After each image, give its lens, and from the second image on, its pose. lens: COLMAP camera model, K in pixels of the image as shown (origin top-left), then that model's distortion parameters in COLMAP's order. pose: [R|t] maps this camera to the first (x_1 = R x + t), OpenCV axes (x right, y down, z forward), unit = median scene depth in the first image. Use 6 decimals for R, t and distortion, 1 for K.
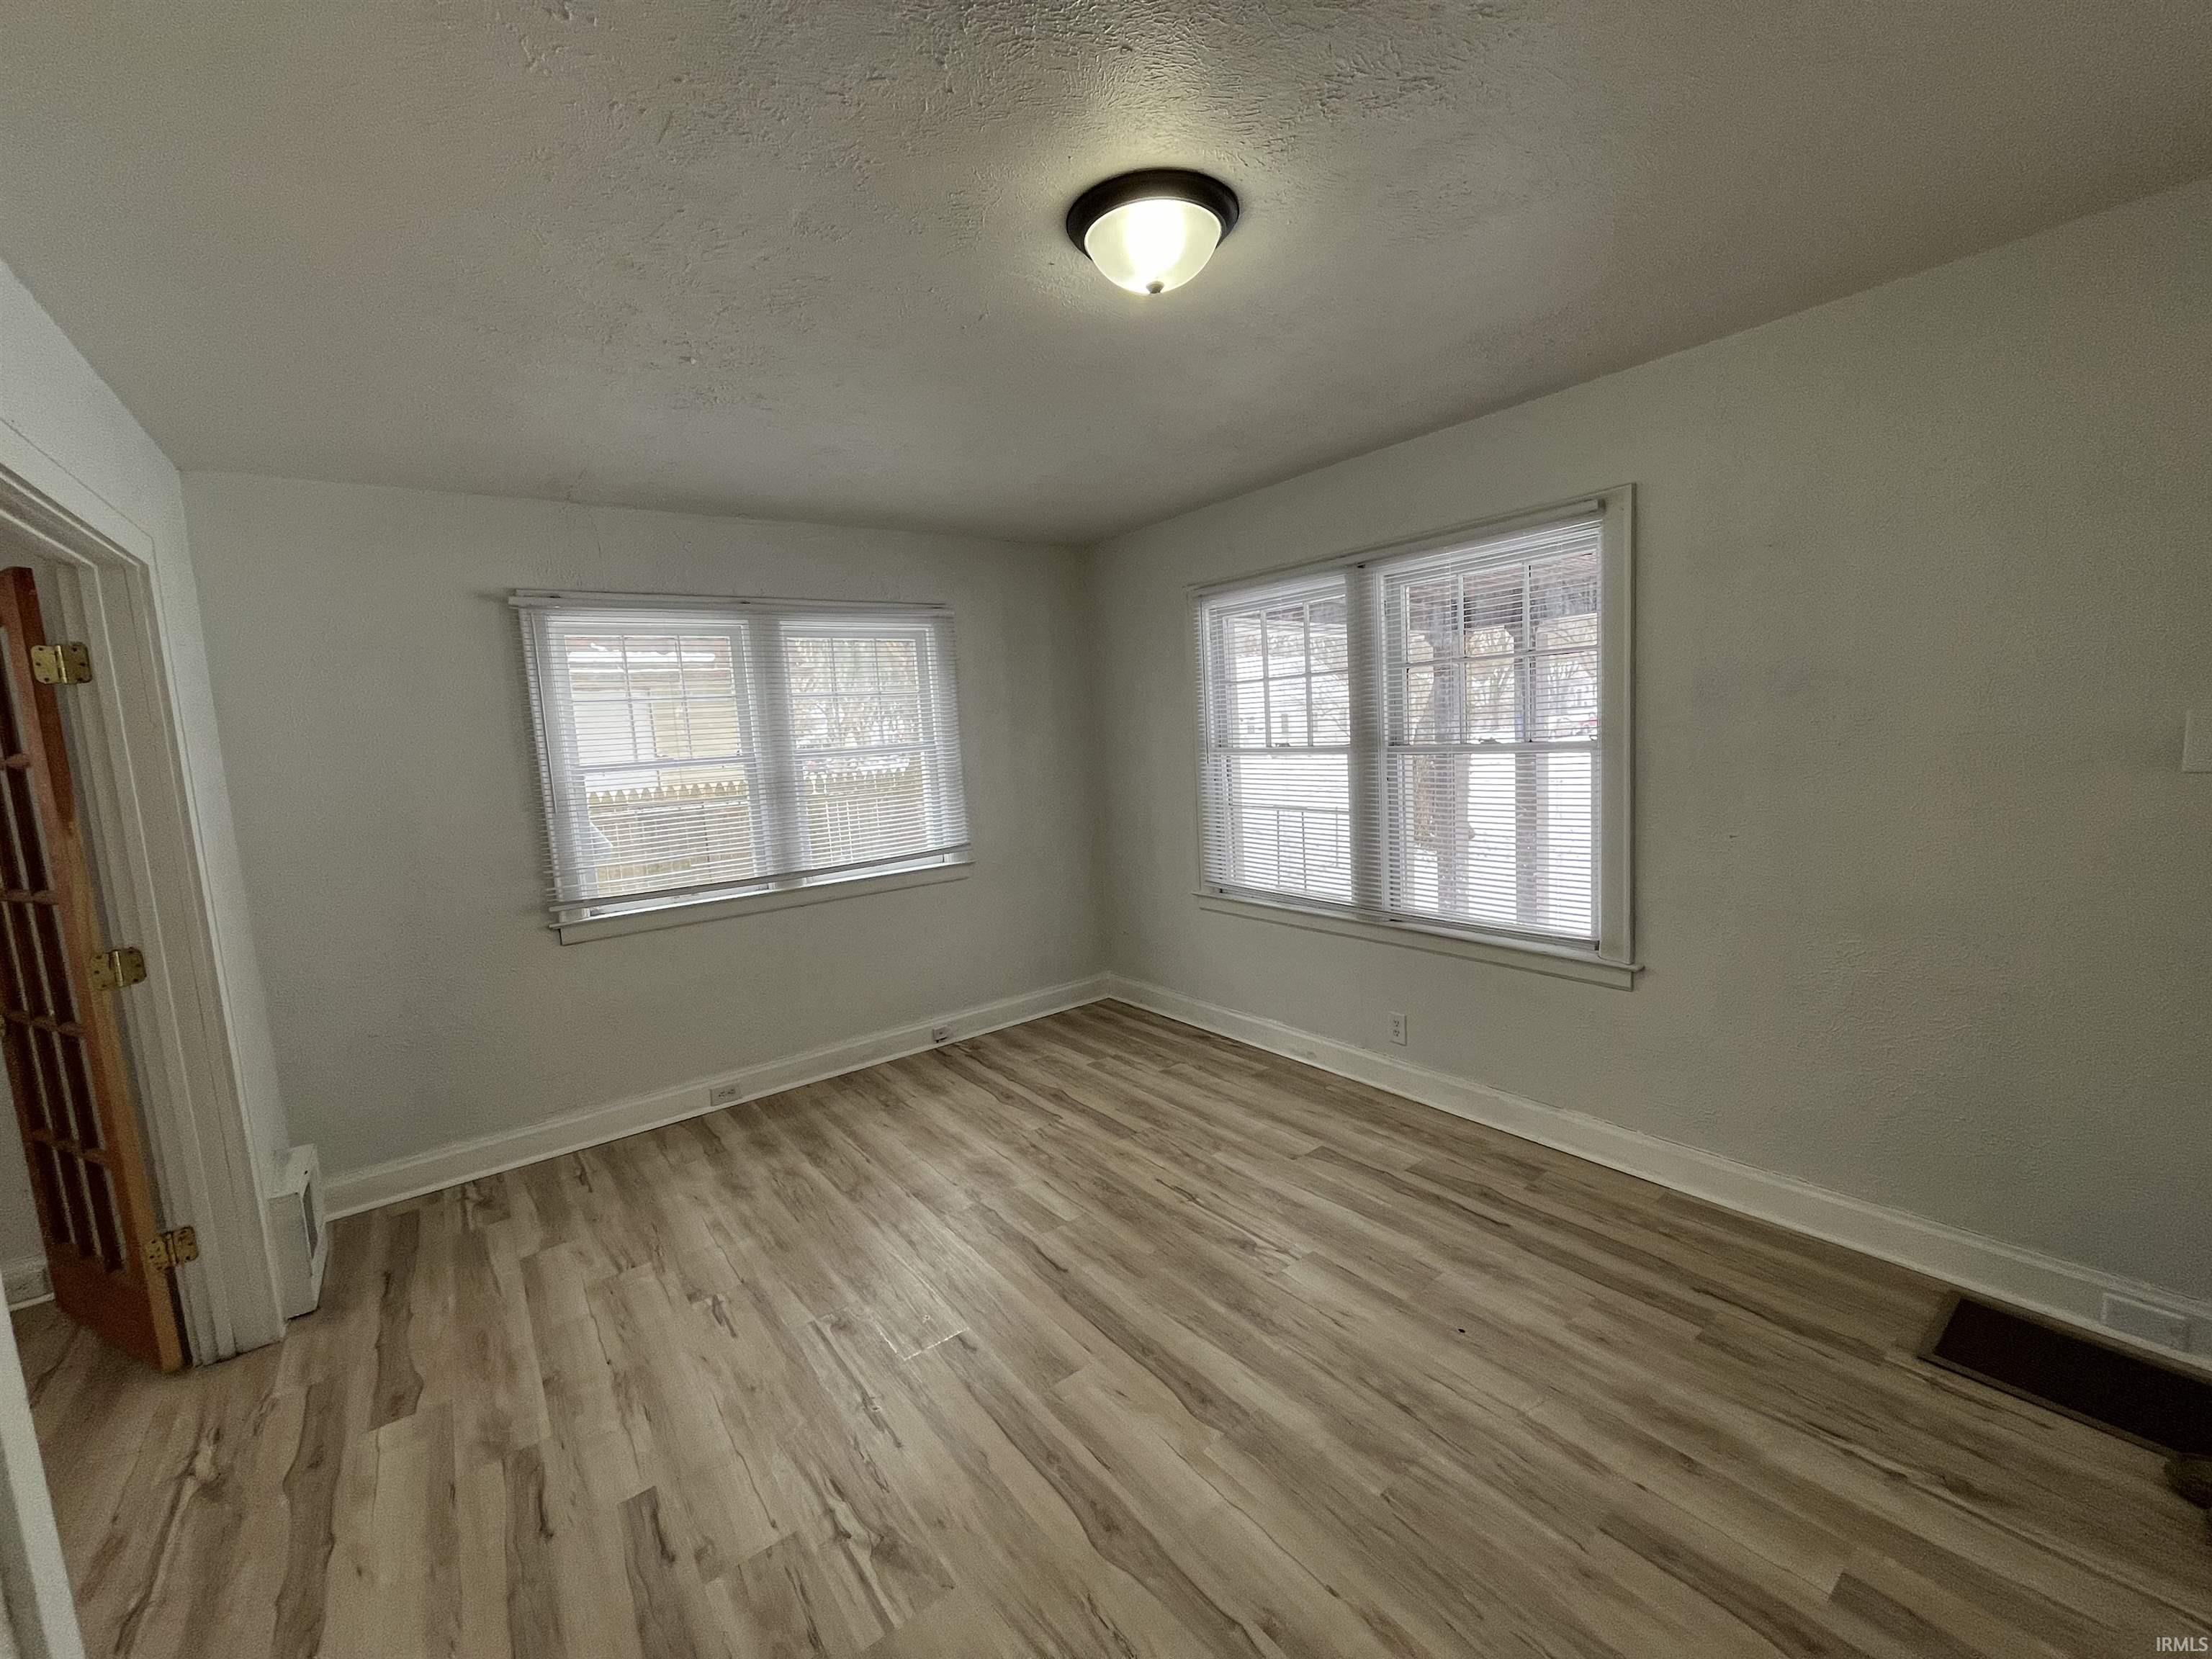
lens RADIAL K [[893.8, 0, 1104.2], [0, 893.8, 830.6], [0, 0, 1]] dist [-0.001101, 0.000888]
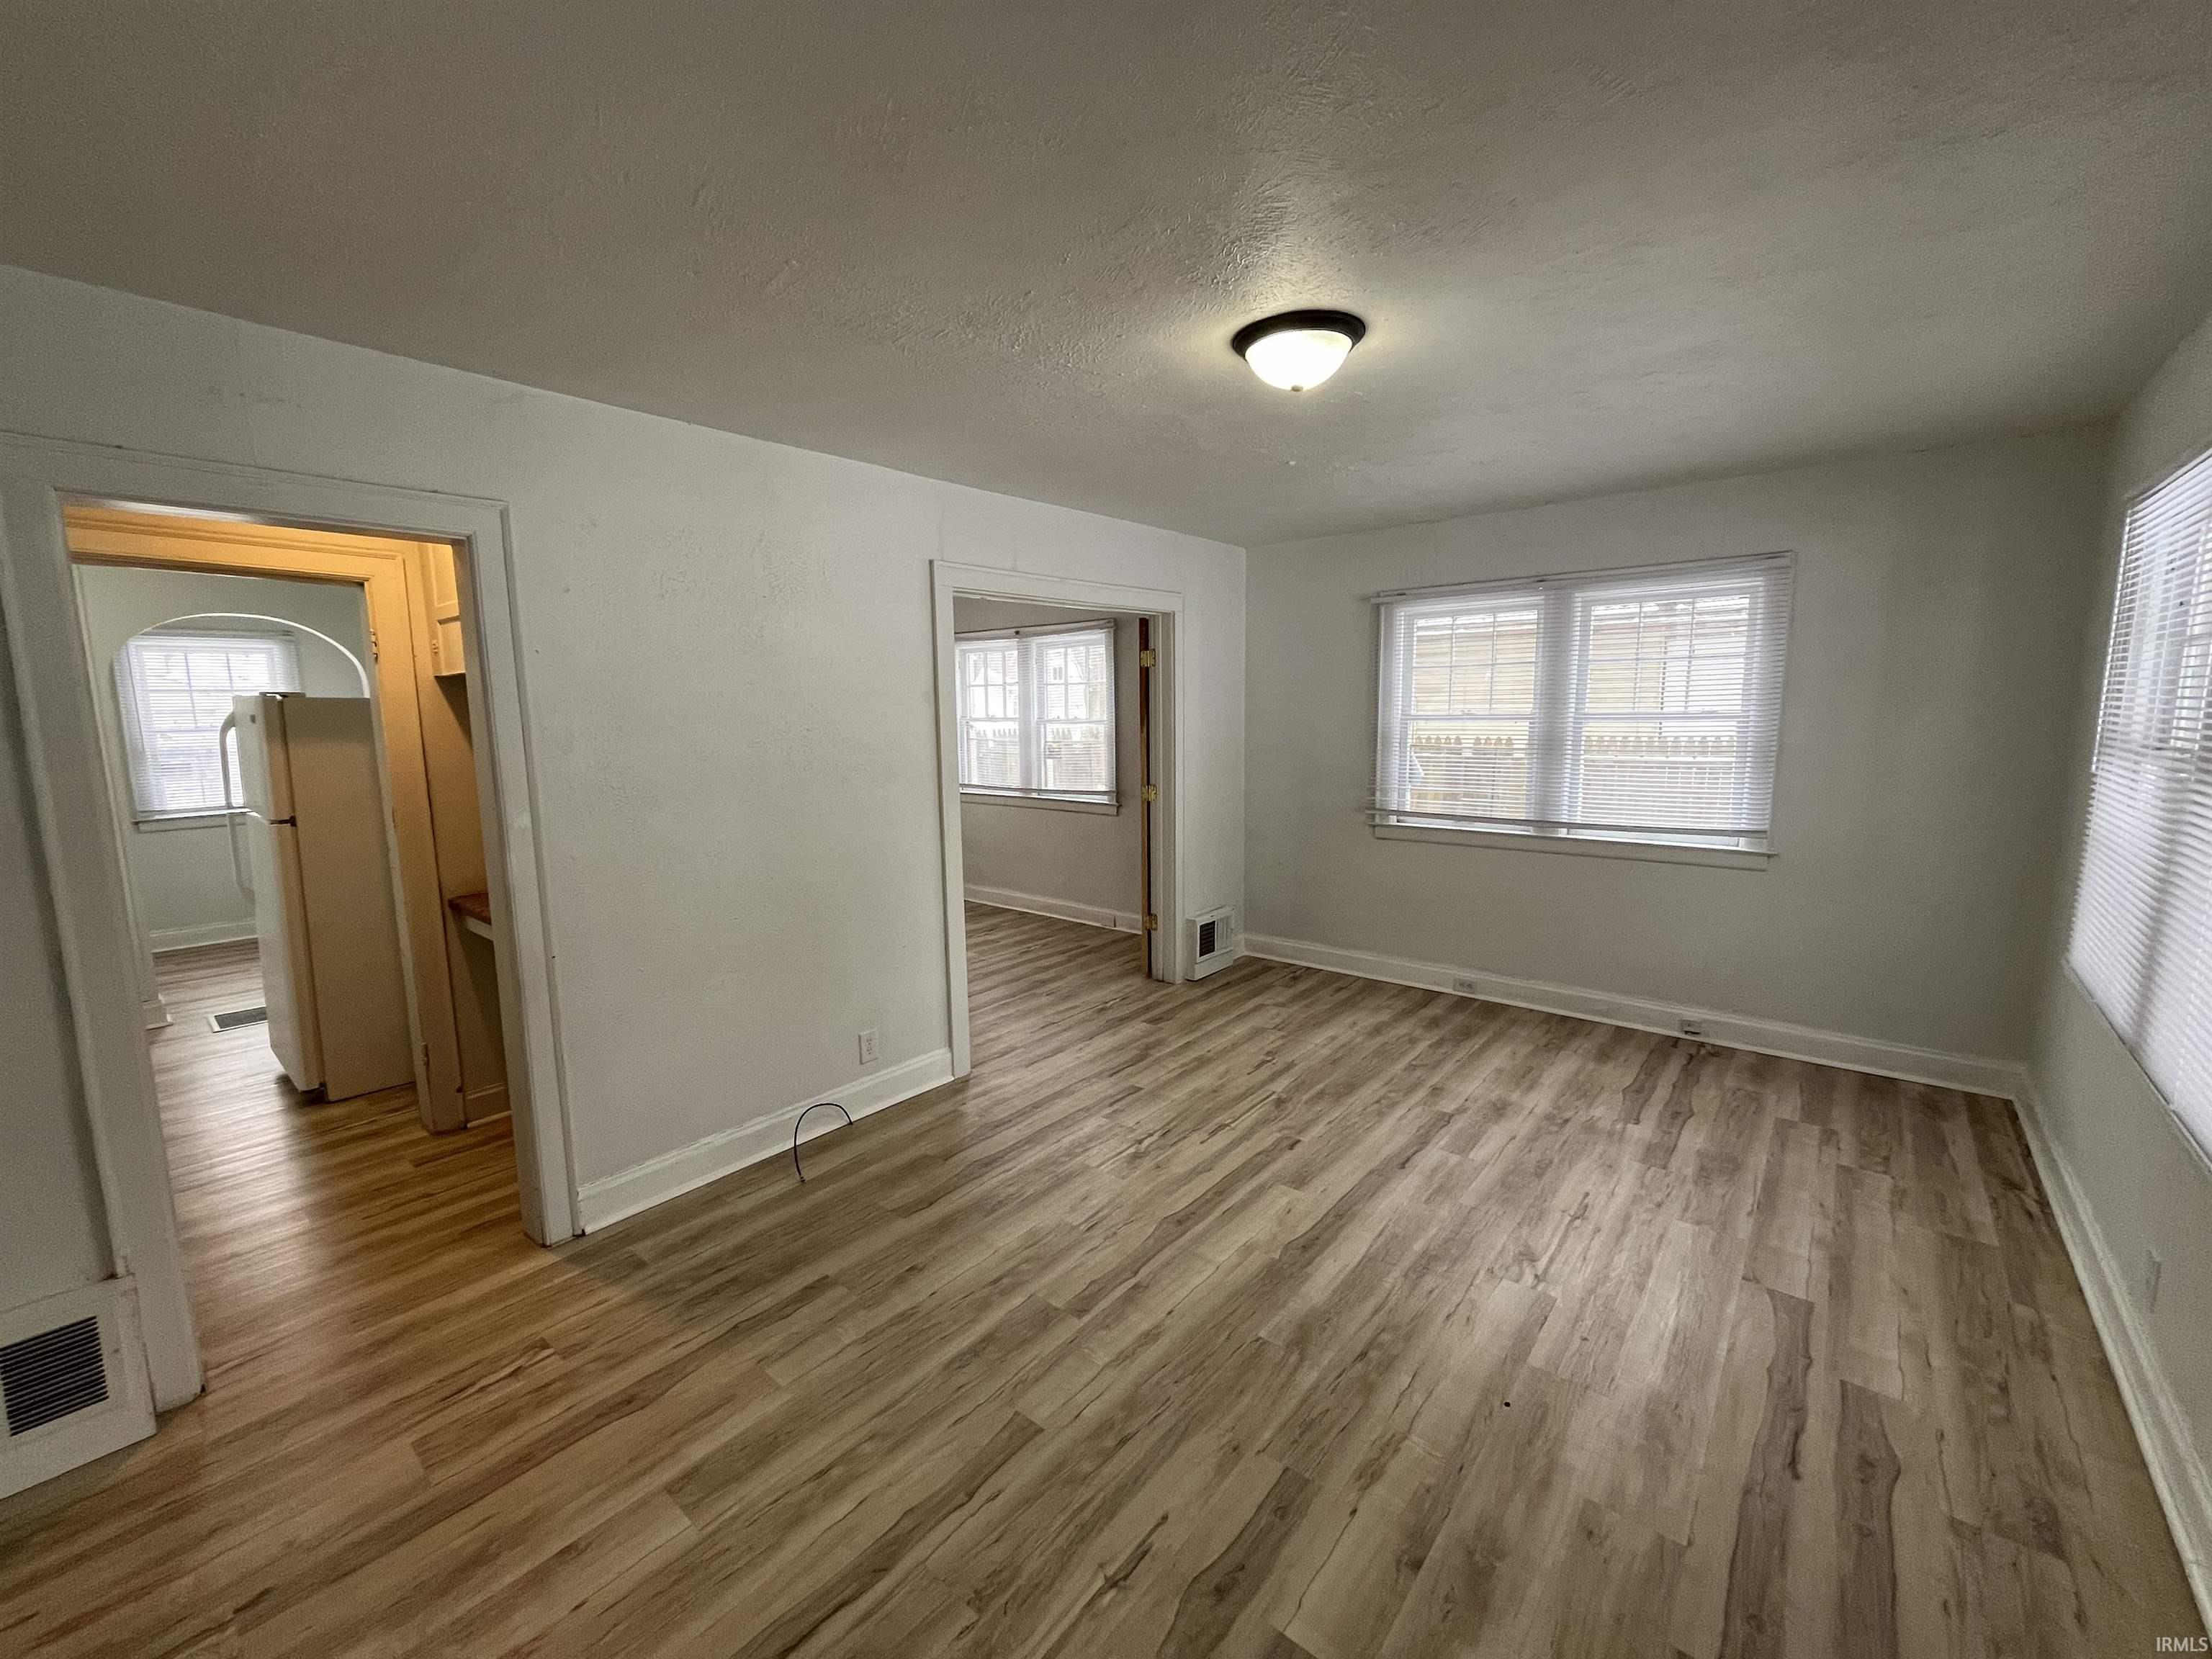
lens RADIAL K [[893.8, 0, 1100.7], [0, 893.8, 832.7], [0, 0, 1]] dist [-0.001101, 0.000888]
pose [[0.221484, 0.187258, -0.957016, 0.701501], [-0.112297, 0.979758, 0.165719, -0.072112], [0.968677, 0.070765, 0.238029, 0.227421]]
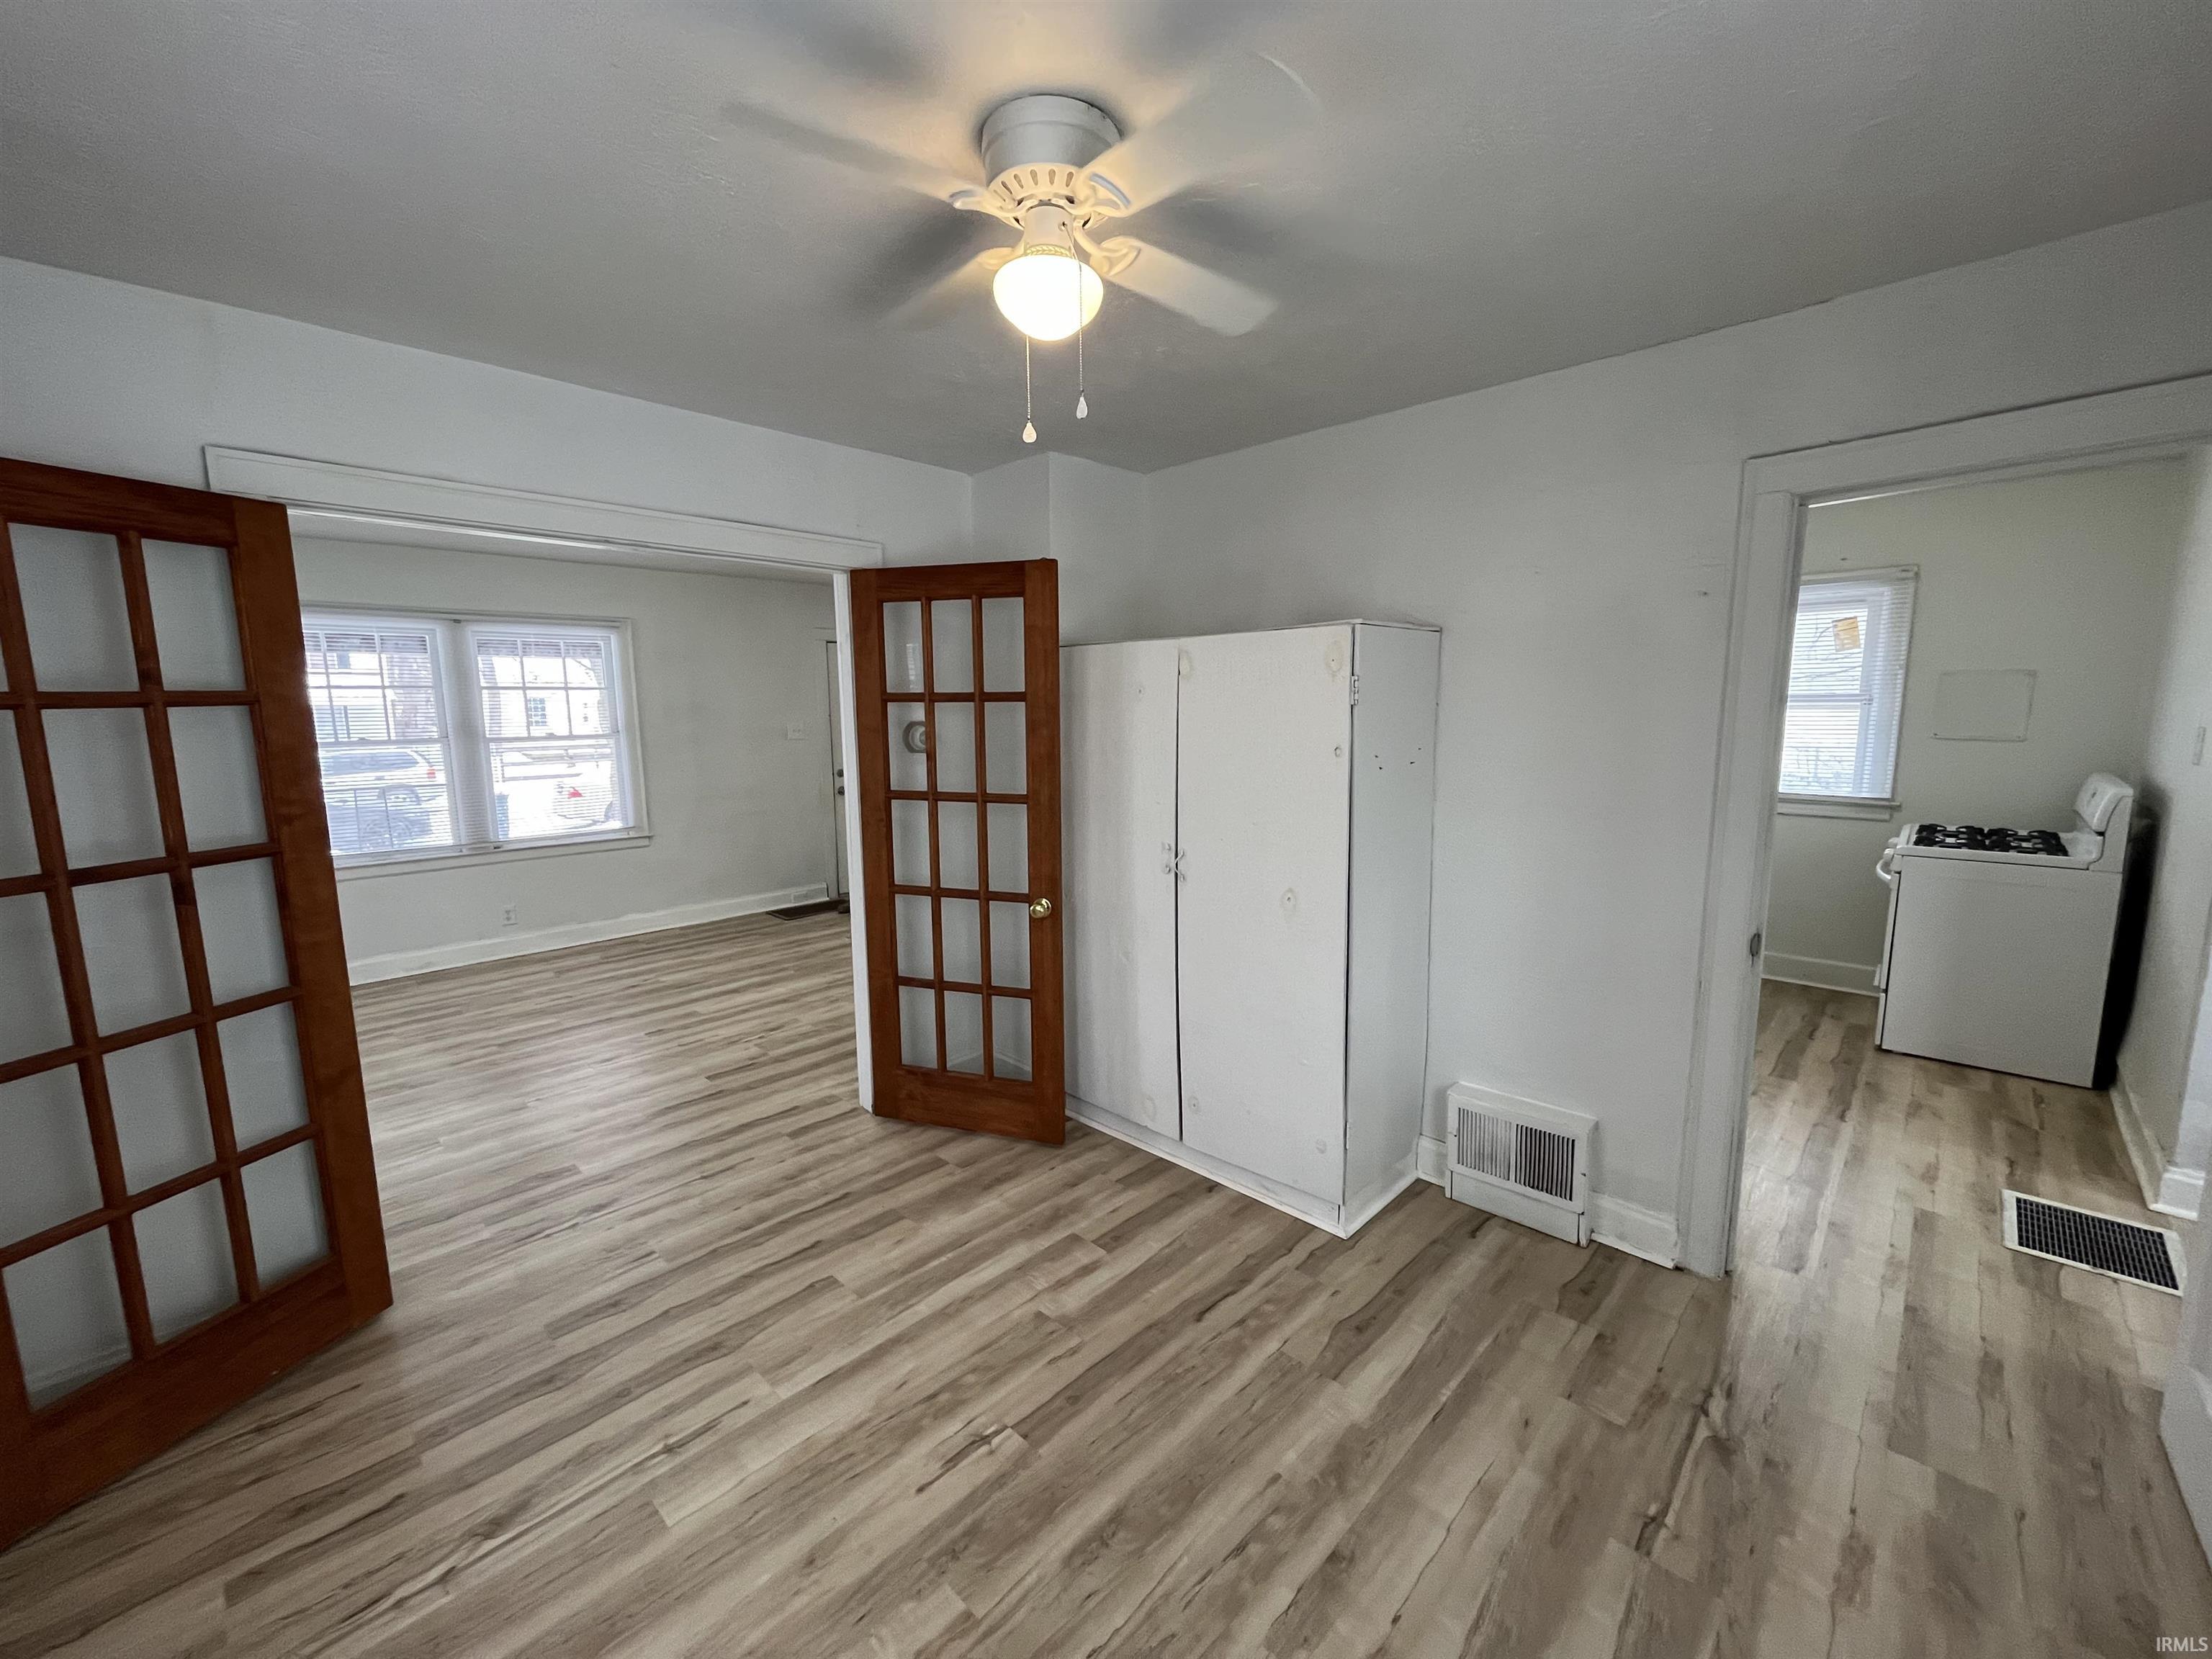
lens RADIAL K [[893.8, 0, 1099.1], [0, 893.8, 822.0], [0, 0, 1]] dist [-0.001101, 0.000888]
pose [[-0.153112, -0.074965, 0.985361, -1.470708], [0.133483, 0.986411, 0.095787, 0.048638], [-0.979152, 0.146196, -0.141025, 0.181728]]
